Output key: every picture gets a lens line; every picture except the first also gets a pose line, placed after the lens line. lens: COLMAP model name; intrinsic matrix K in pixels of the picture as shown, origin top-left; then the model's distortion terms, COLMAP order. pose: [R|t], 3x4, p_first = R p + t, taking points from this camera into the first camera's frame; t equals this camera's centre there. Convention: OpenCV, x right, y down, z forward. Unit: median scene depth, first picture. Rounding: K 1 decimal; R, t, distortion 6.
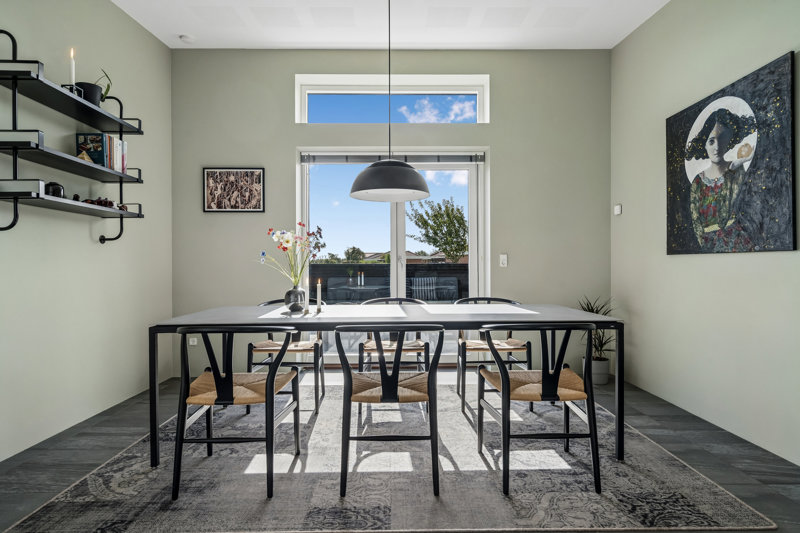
lens RADIAL K [[429.9, 0, 397.9], [0, 429.9, 265.8], [0, 0, 1]] dist [0.003612, 0.000691]
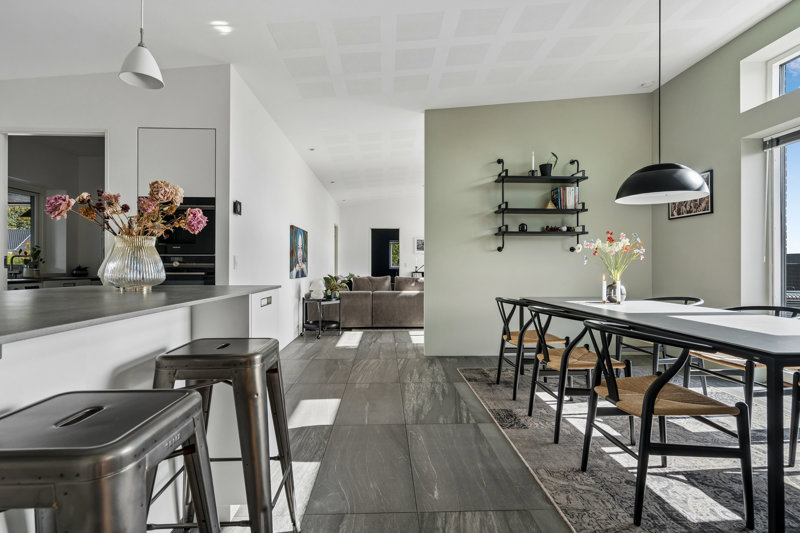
lens RADIAL K [[394.6, 0, 400.0], [0, 394.6, 266.5], [0, 0, 1]] dist [0.001701, 0.000119]
pose [[0.027328, 0.004923, -0.999614, 0.782304], [0.001625, 0.999986, 0.004969, -0.005340], [0.999625, -0.001761, 0.027319, 0.305970]]
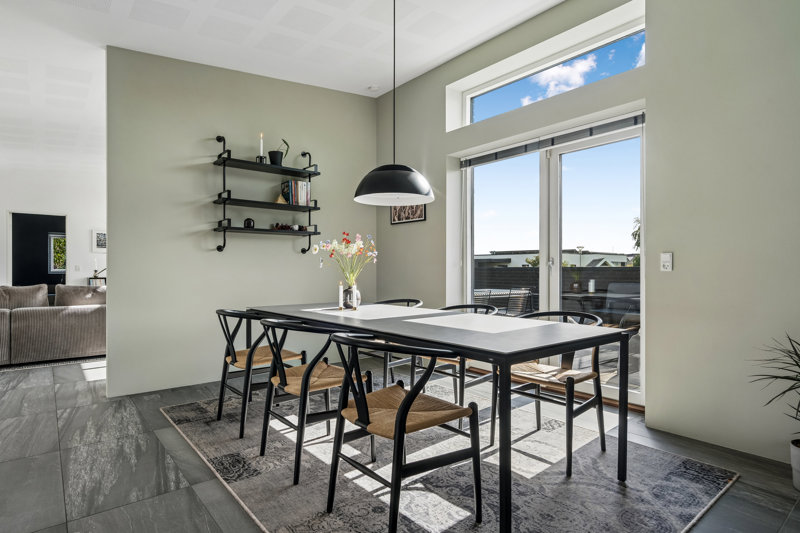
lens RADIAL K [[436.2, 0, 398.9], [0, 436.2, 269.2], [0, 0, 1]] dist [0.006857, 0.001348]
pose [[0.622589, 0.003257, -0.782542, 0.679705], [-0.000328, 0.999992, 0.003901, -0.005118], [0.782549, -0.002173, 0.622585, 0.322407]]
